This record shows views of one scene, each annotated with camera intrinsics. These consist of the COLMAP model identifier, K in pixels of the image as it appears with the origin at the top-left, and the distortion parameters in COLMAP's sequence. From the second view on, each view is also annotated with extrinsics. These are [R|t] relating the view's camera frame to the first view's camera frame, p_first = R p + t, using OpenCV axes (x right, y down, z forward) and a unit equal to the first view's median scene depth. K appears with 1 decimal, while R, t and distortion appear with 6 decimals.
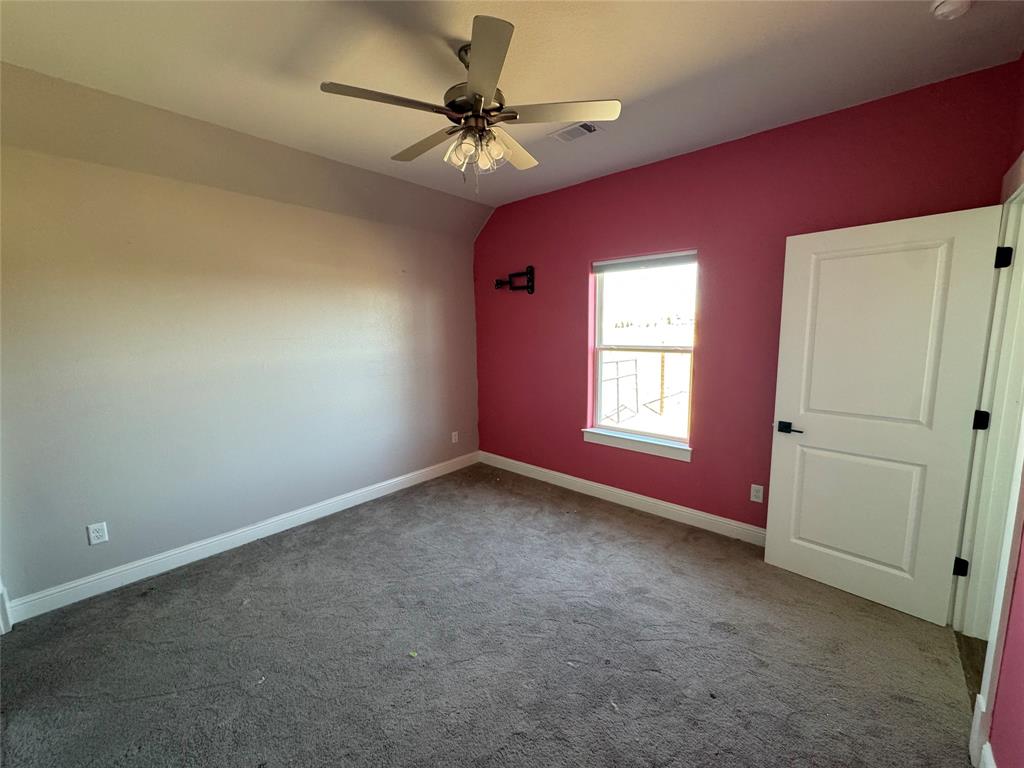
lens RADIAL K [[411.1, 0, 510.6], [0, 411.1, 383.4], [0, 0, 1]] dist [-0.000022, -0.000021]
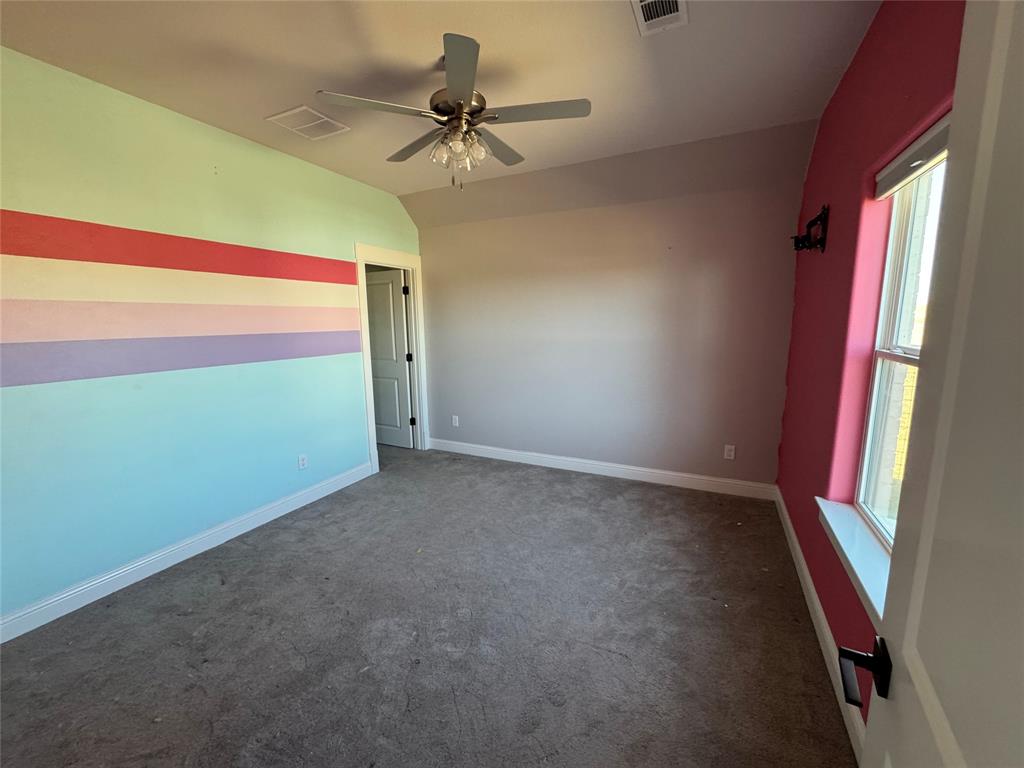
lens RADIAL K [[411.1, 0, 510.6], [0, 411.1, 383.4], [0, 0, 1]] dist [-0.000022, -0.000021]
pose [[0.305496, 0.169351, -0.937012, 0.552321], [-0.133829, 0.981926, 0.133836, -0.055488], [0.942742, 0.084513, 0.322639, 0.437198]]
